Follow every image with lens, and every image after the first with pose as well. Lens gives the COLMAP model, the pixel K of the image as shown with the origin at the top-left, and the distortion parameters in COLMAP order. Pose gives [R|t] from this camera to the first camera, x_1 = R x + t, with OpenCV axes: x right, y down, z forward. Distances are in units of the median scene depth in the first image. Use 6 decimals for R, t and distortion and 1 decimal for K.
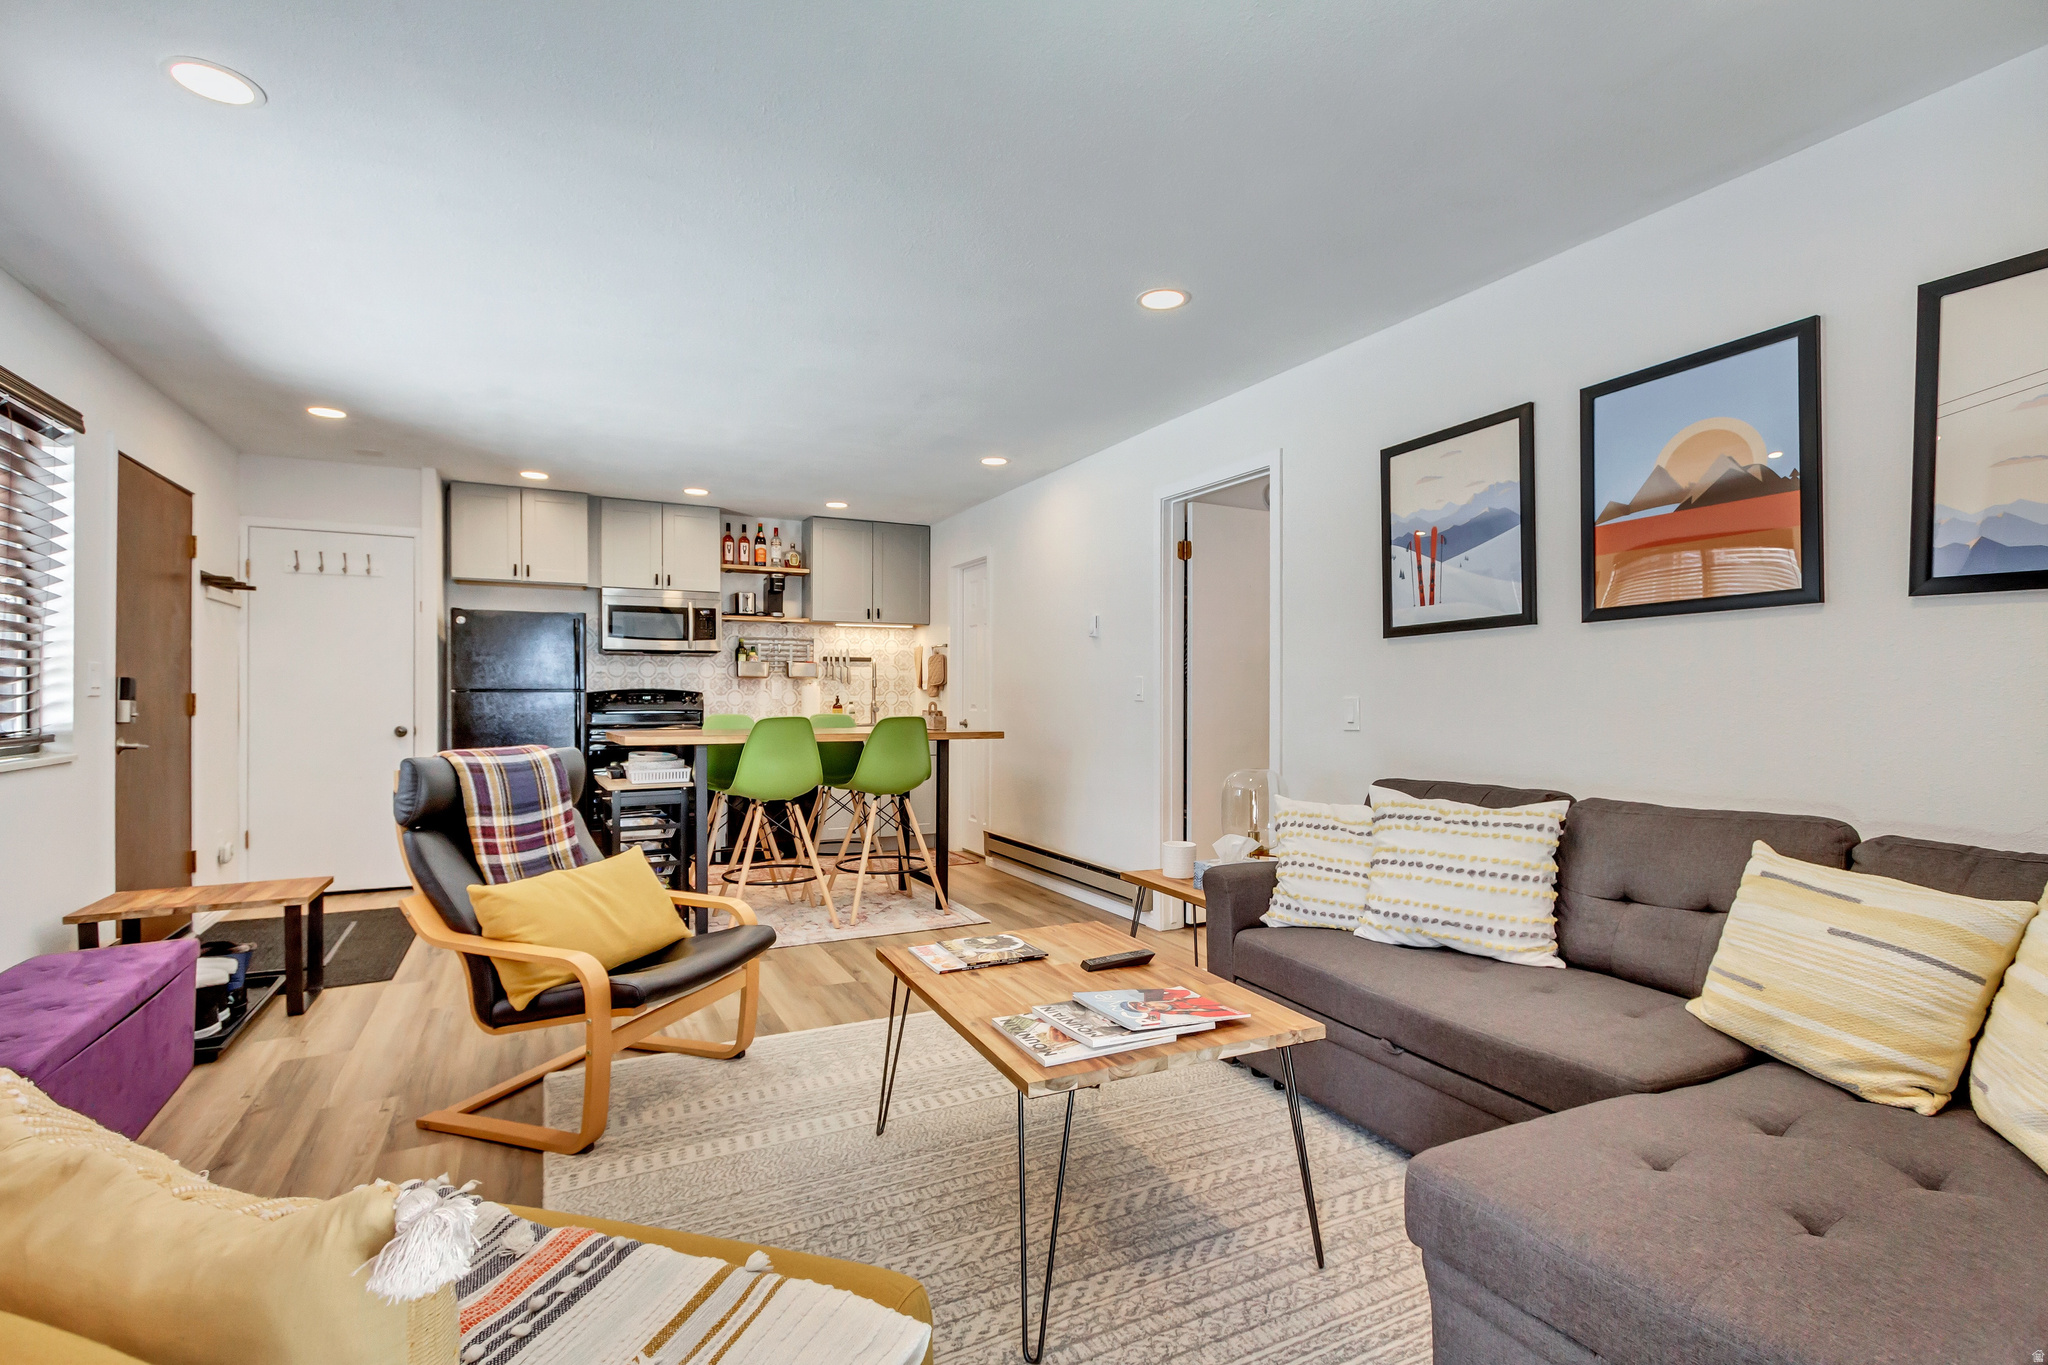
lens RADIAL K [[952.9, 0, 1020.2], [0, 952.9, 700.1], [0, 0, 1]] dist [0.005607, 0.000345]
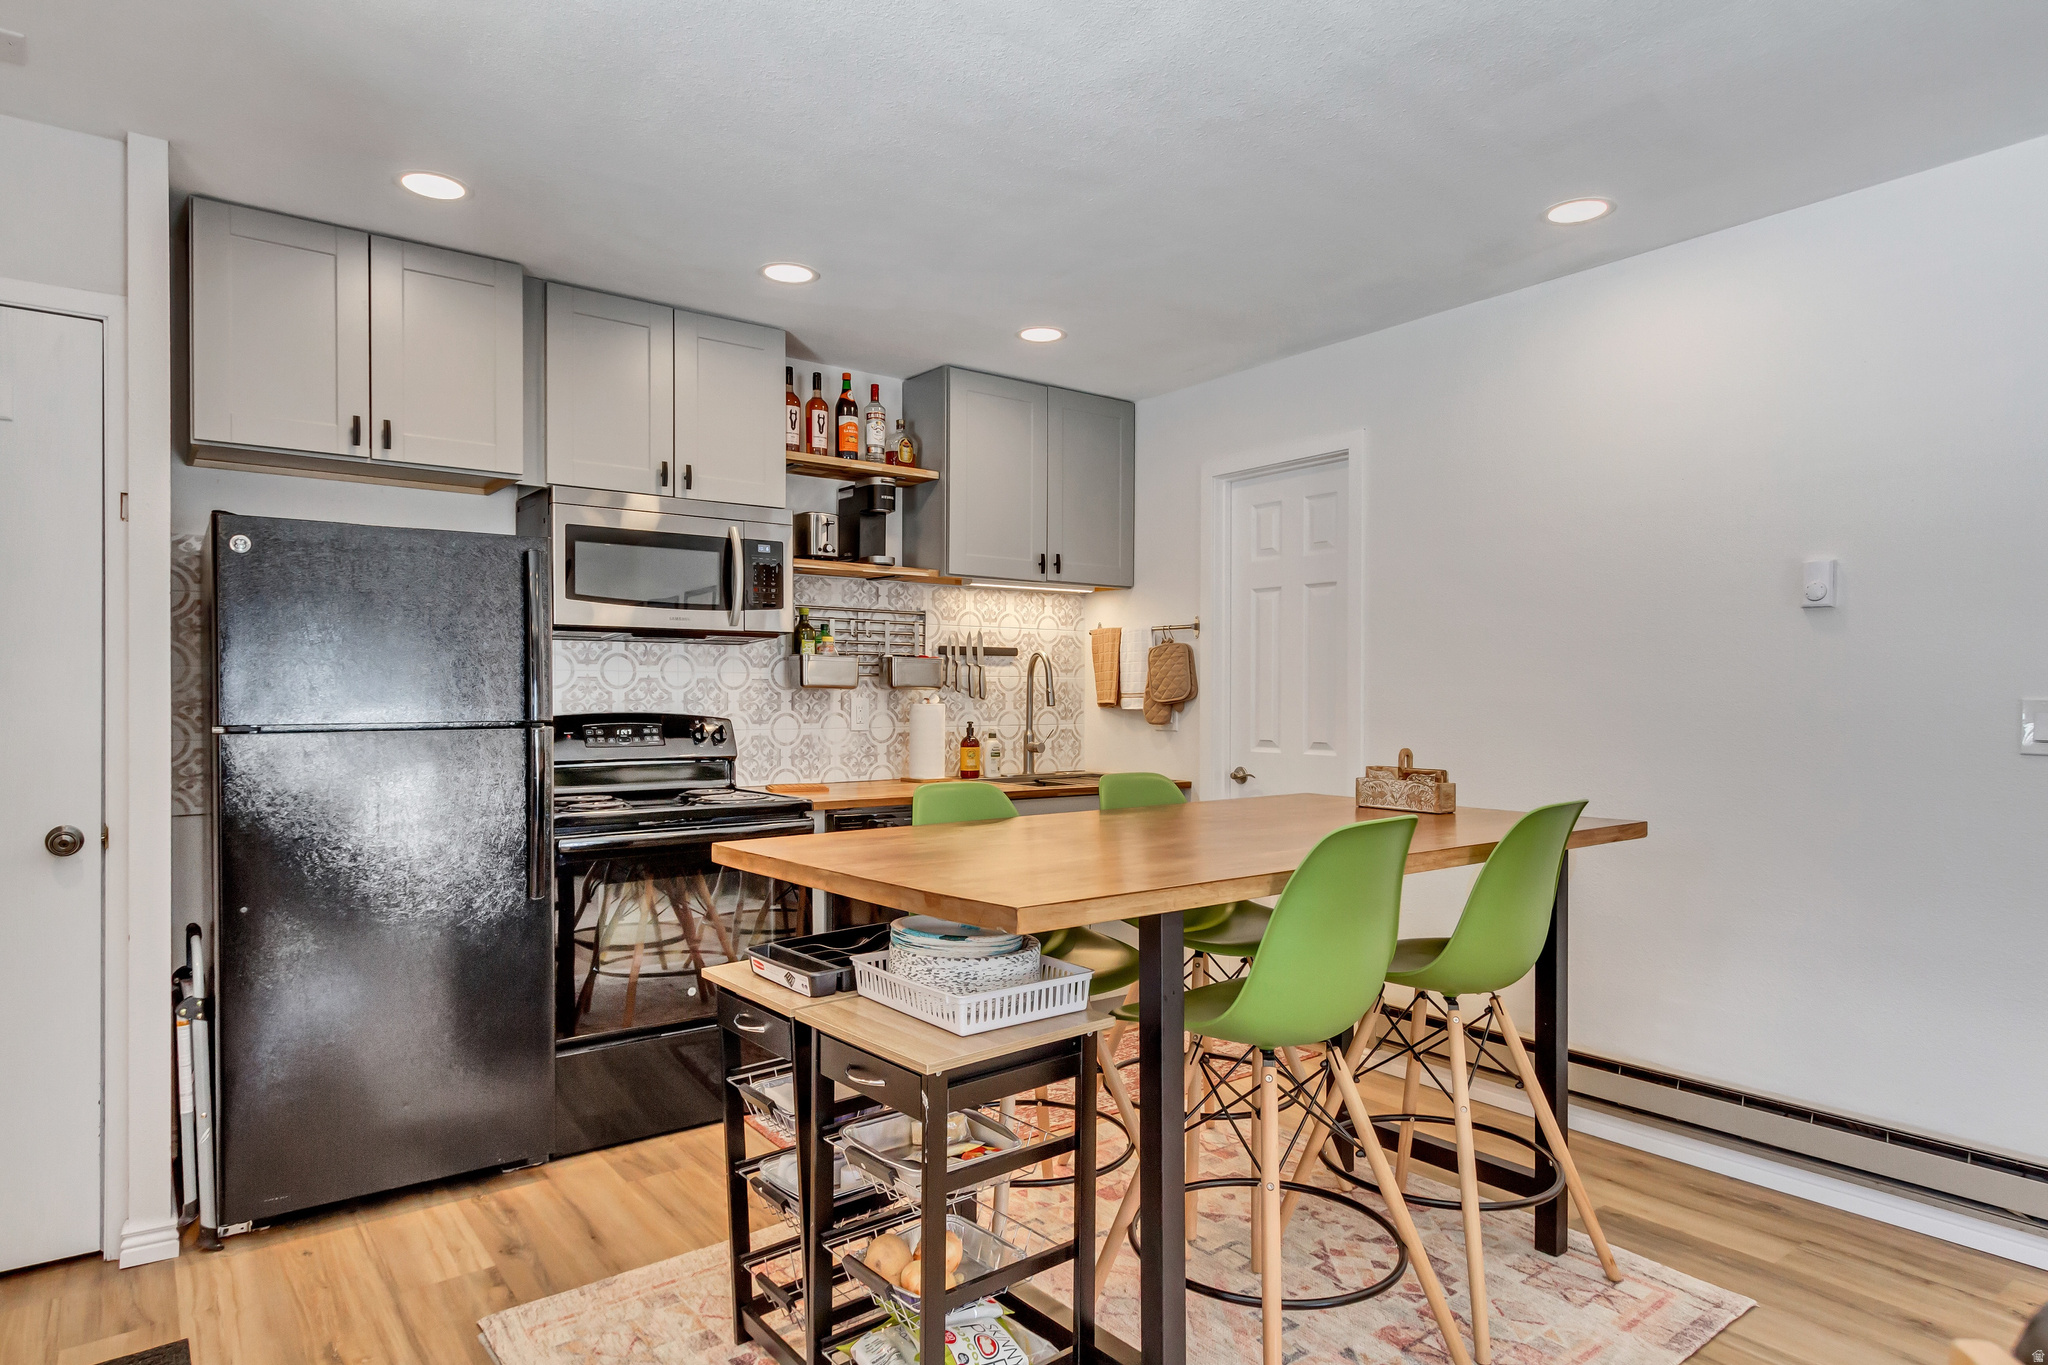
lens RADIAL K [[1189.4, 0, 1026.3], [0, 1189.4, 698.8], [0, 0, 1]] dist [0.006822, 0.001264]
pose [[0.983848, -0.000607, 0.179003, -0.290712], [0.000901, 0.999998, -0.001559, -0.016808], [-0.179002, 0.001695, 0.983847, 0.381242]]
